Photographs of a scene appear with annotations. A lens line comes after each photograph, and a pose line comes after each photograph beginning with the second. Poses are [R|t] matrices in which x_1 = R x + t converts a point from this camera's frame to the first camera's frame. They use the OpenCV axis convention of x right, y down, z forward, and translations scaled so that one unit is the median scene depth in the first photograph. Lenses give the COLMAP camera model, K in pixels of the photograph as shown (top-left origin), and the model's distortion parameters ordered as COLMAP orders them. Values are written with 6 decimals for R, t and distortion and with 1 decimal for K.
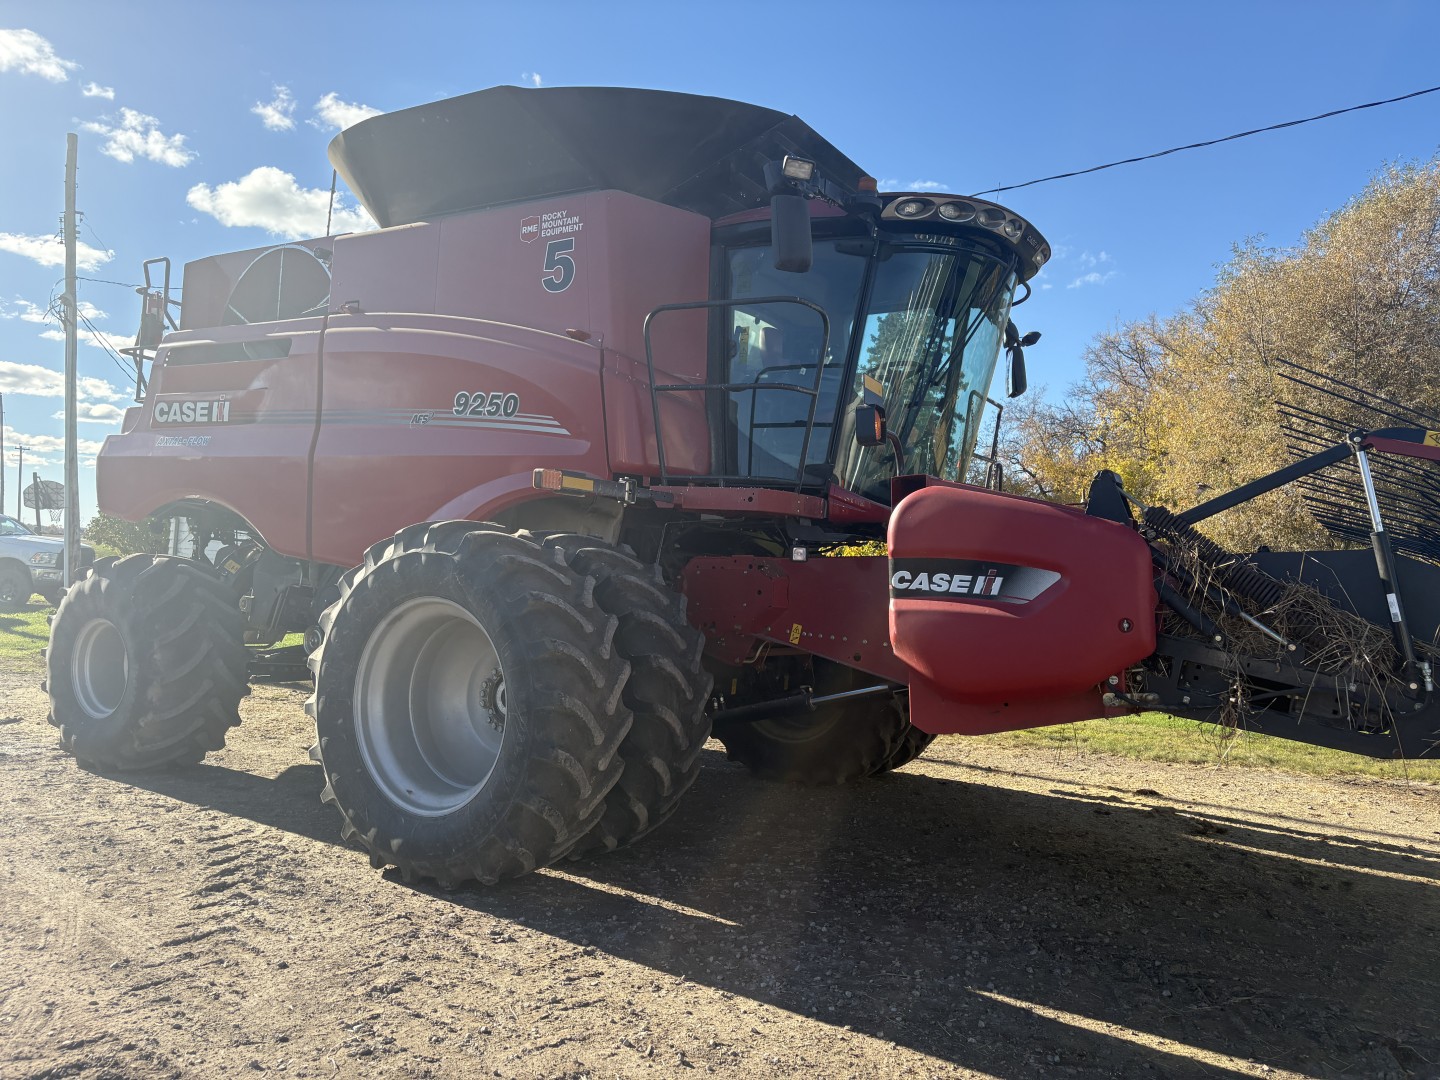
lens RADIAL K [[1081.3, 0, 720.0], [0, 1081.3, 540.0], [0, 0, 1]] dist [0.029725, 0.000257]
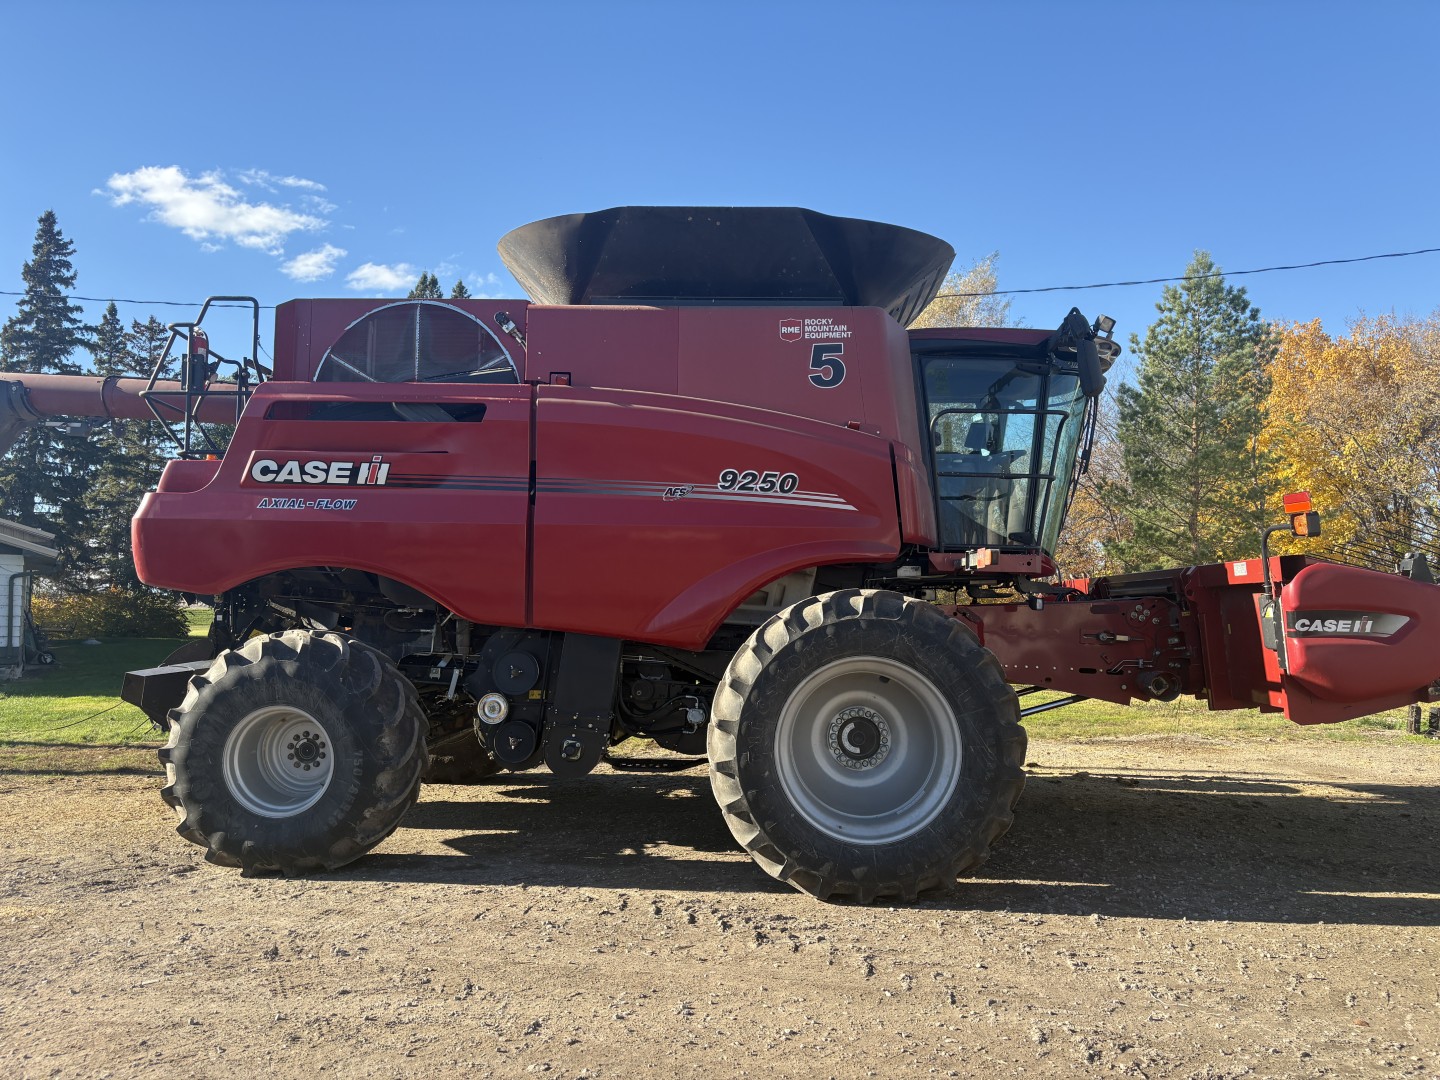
lens RADIAL K [[1068.2, 0, 720.0], [0, 1068.2, 540.0], [0, 0, 1]] dist [0.023274, -0.000208]
pose [[0.863464, -0.014098, 0.504214, -0.877262], [0.023314, 0.999656, -0.011974, -0.056554], [-0.503872, 0.022094, 0.863496, 0.070515]]
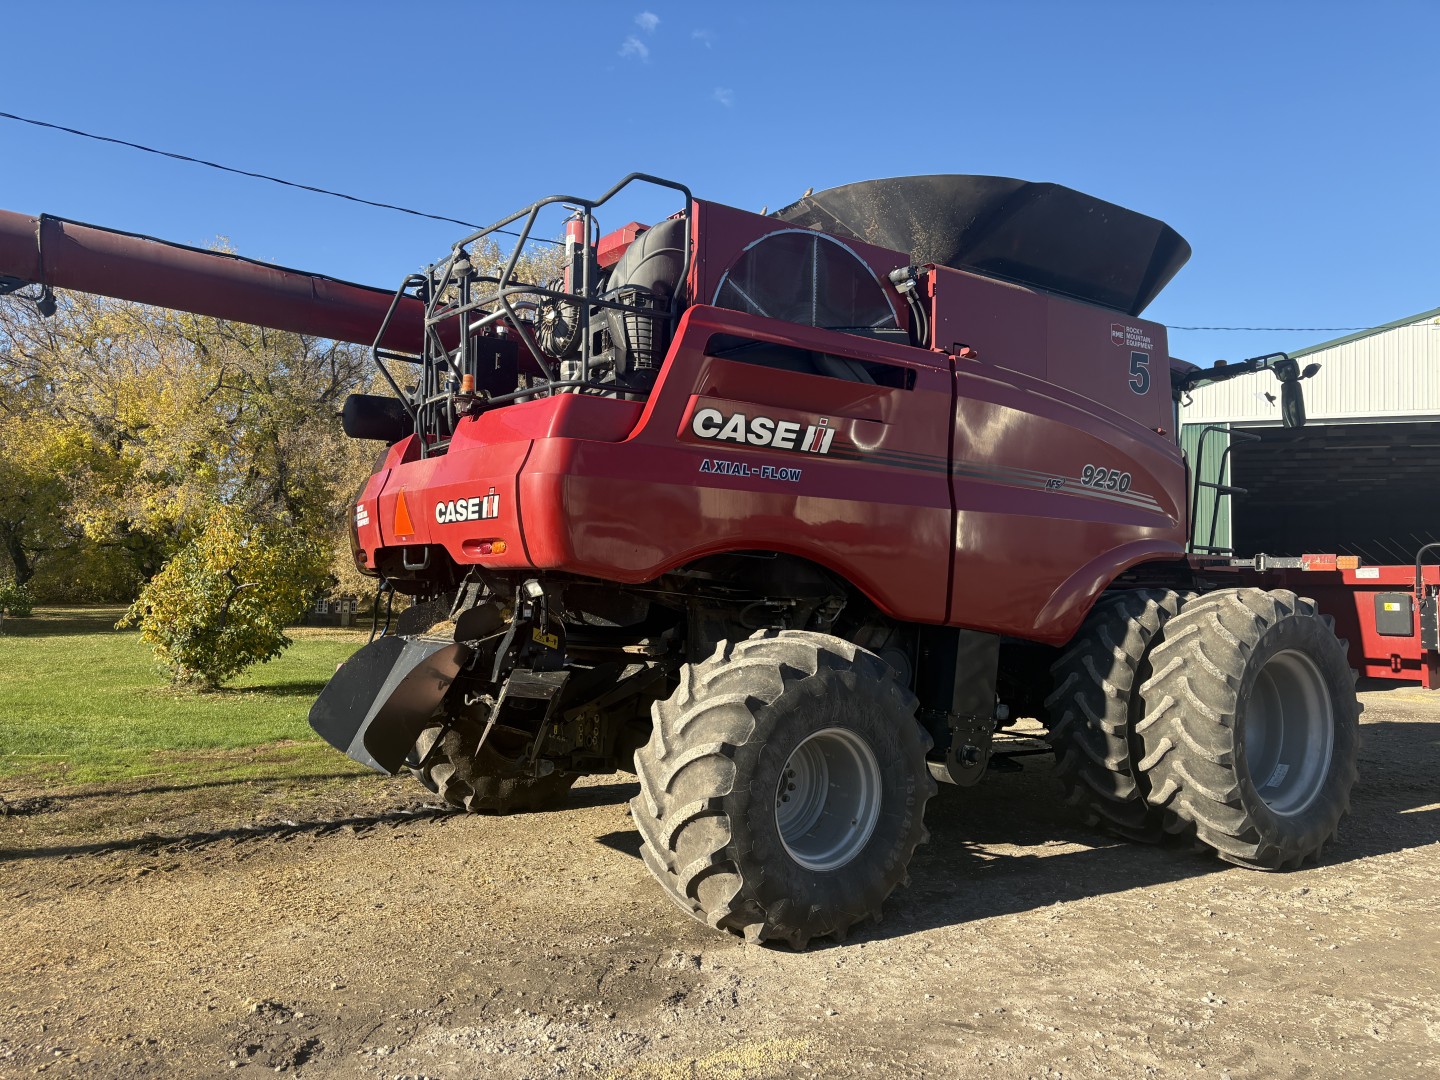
lens RADIAL K [[1081.5, 0, 720.0], [0, 1081.5, 540.0], [0, 0, 1]] dist [0.094119, -0.000100]
pose [[0.379942, -0.006490, 0.924988, -1.574225], [-0.021146, 0.999653, 0.015700, -0.075581], [-0.924769, -0.025524, 0.379673, 1.013588]]
